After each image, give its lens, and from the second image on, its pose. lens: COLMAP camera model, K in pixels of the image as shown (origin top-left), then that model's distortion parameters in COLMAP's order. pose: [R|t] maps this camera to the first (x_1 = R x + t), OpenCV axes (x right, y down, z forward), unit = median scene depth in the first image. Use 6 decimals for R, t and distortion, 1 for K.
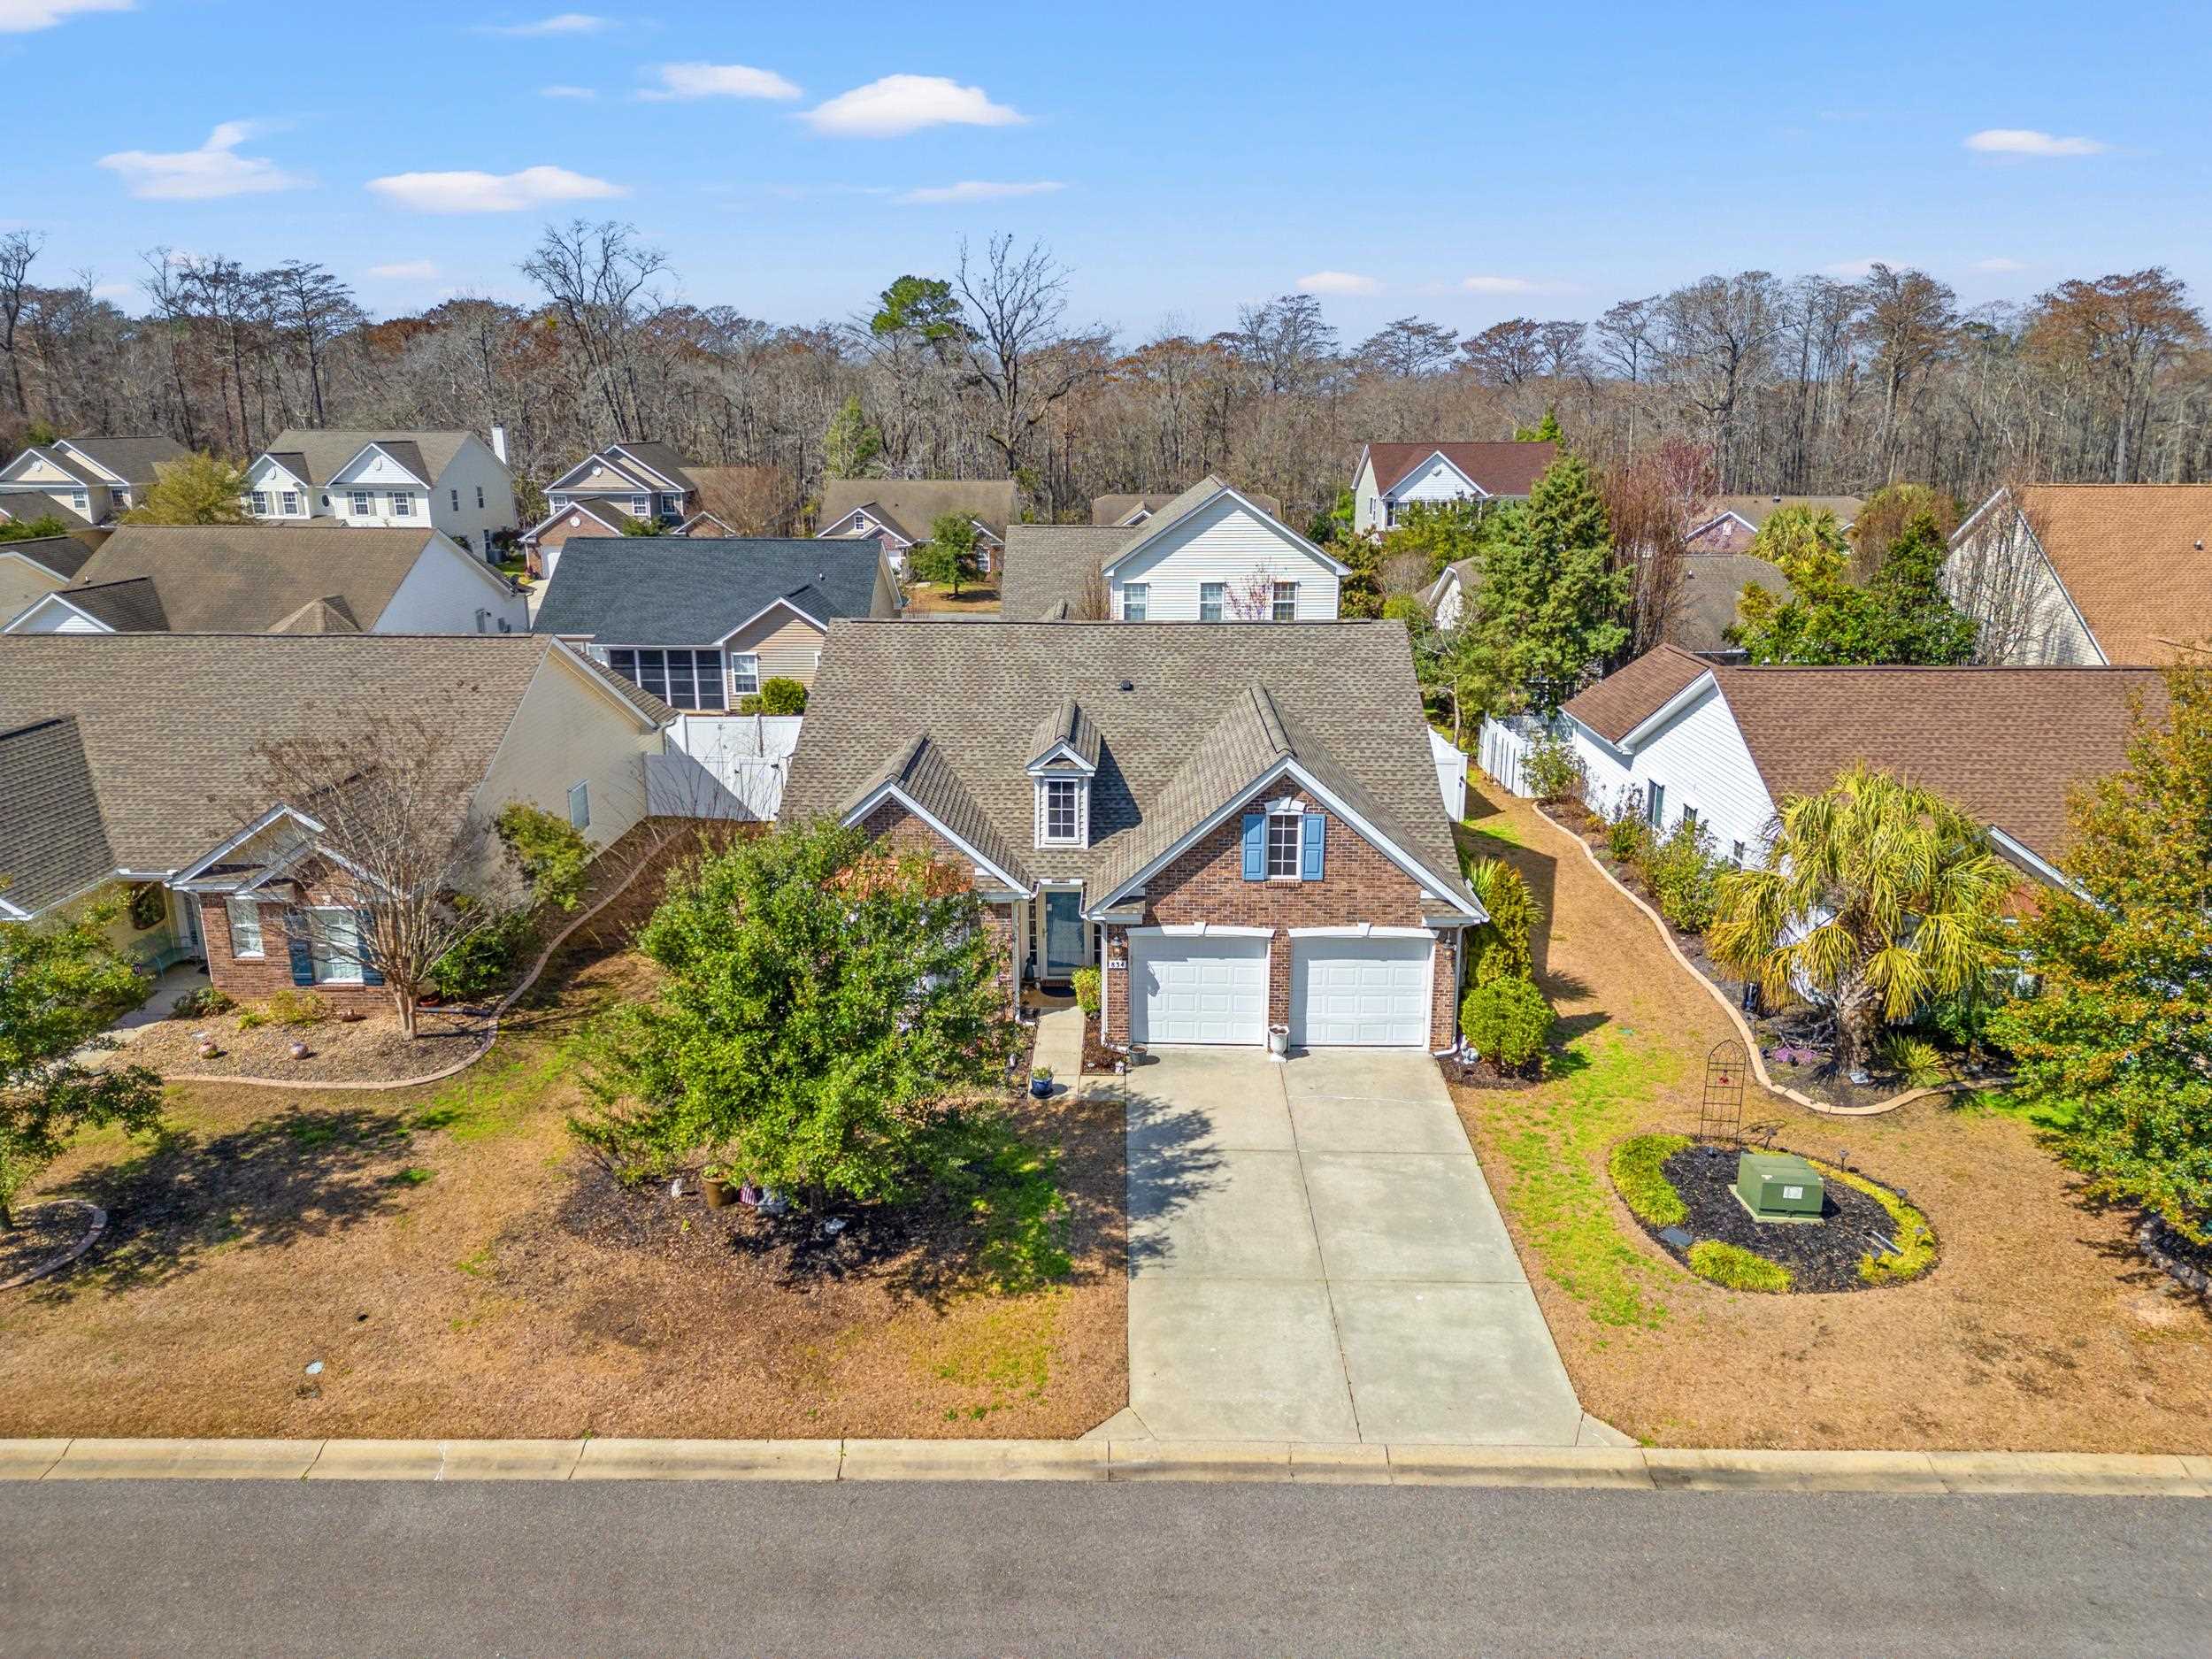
lens RADIAL K [[1567.4, 0, 1102.4], [0, 1567.4, 745.3], [0, 0, 1]] dist [0.083499, -0.077597]
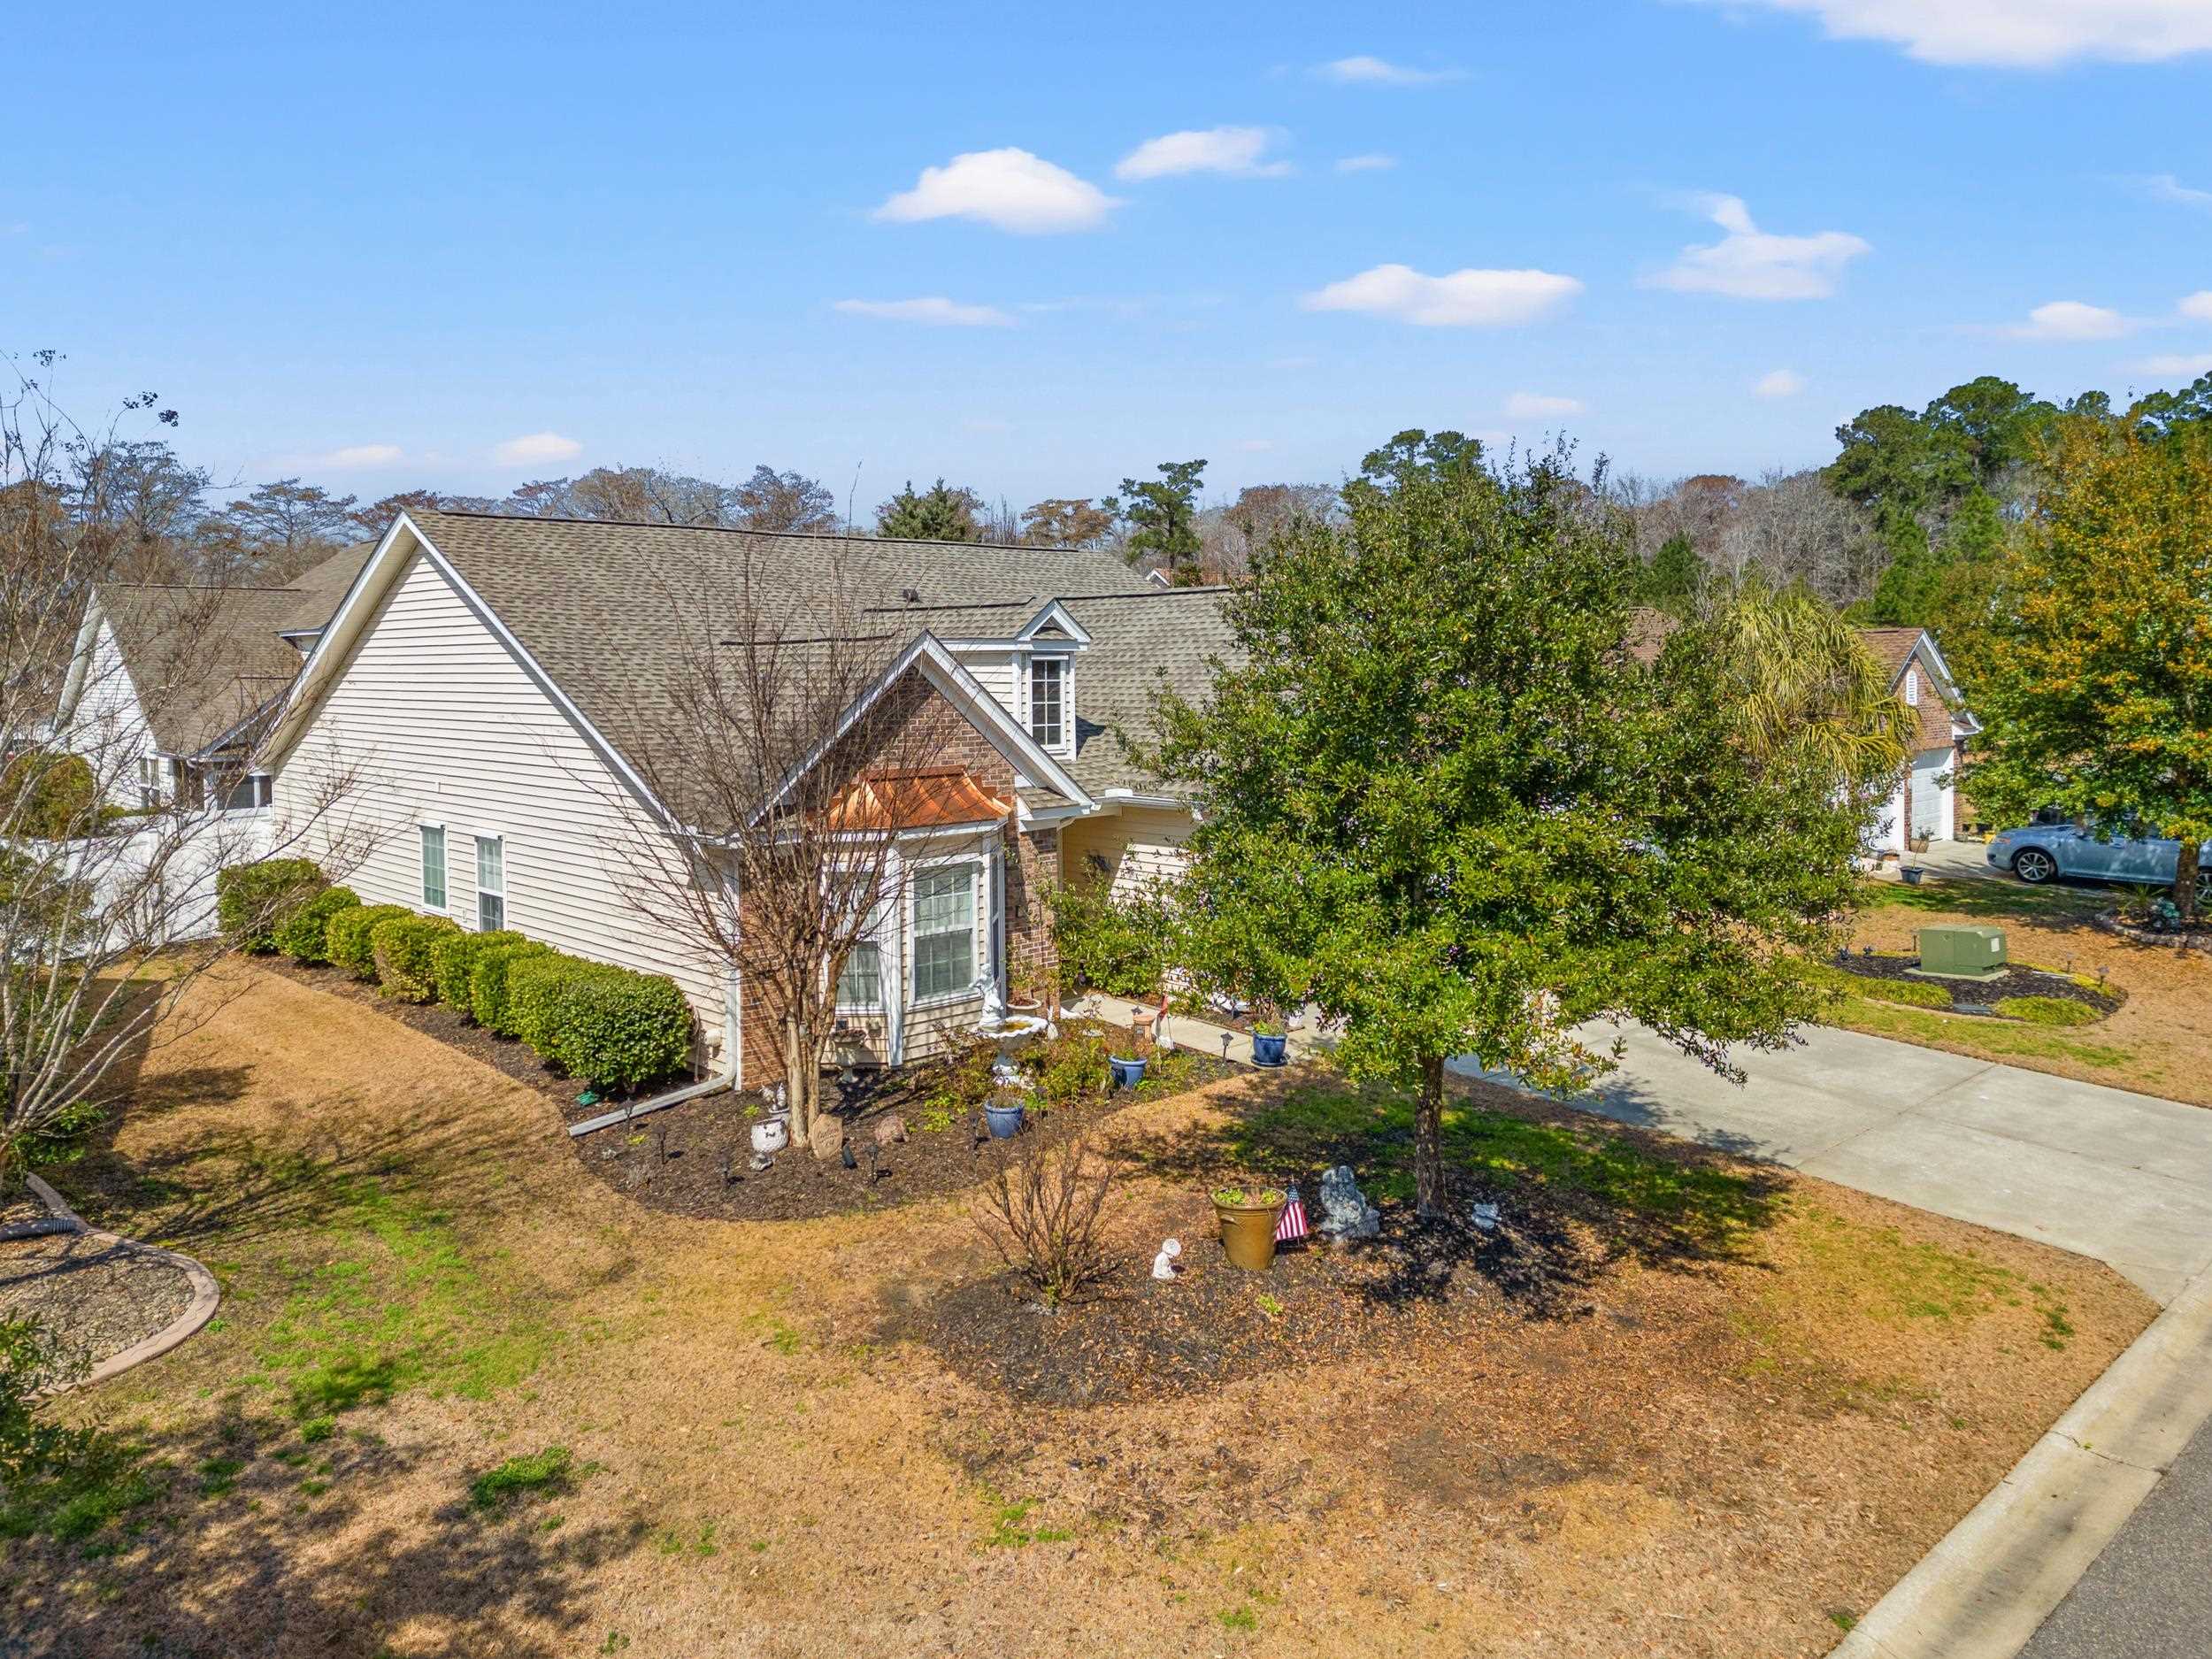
lens RADIAL K [[1567.4, 0, 1102.4], [0, 1567.4, 745.3], [0, 0, 1]] dist [0.083499, -0.077597]
pose [[0.710007, -0.039848, 0.703066, -0.536573], [0.155562, 0.982607, -0.101406, 0.144486], [-0.686797, 0.181370, 0.703857, 0.547592]]
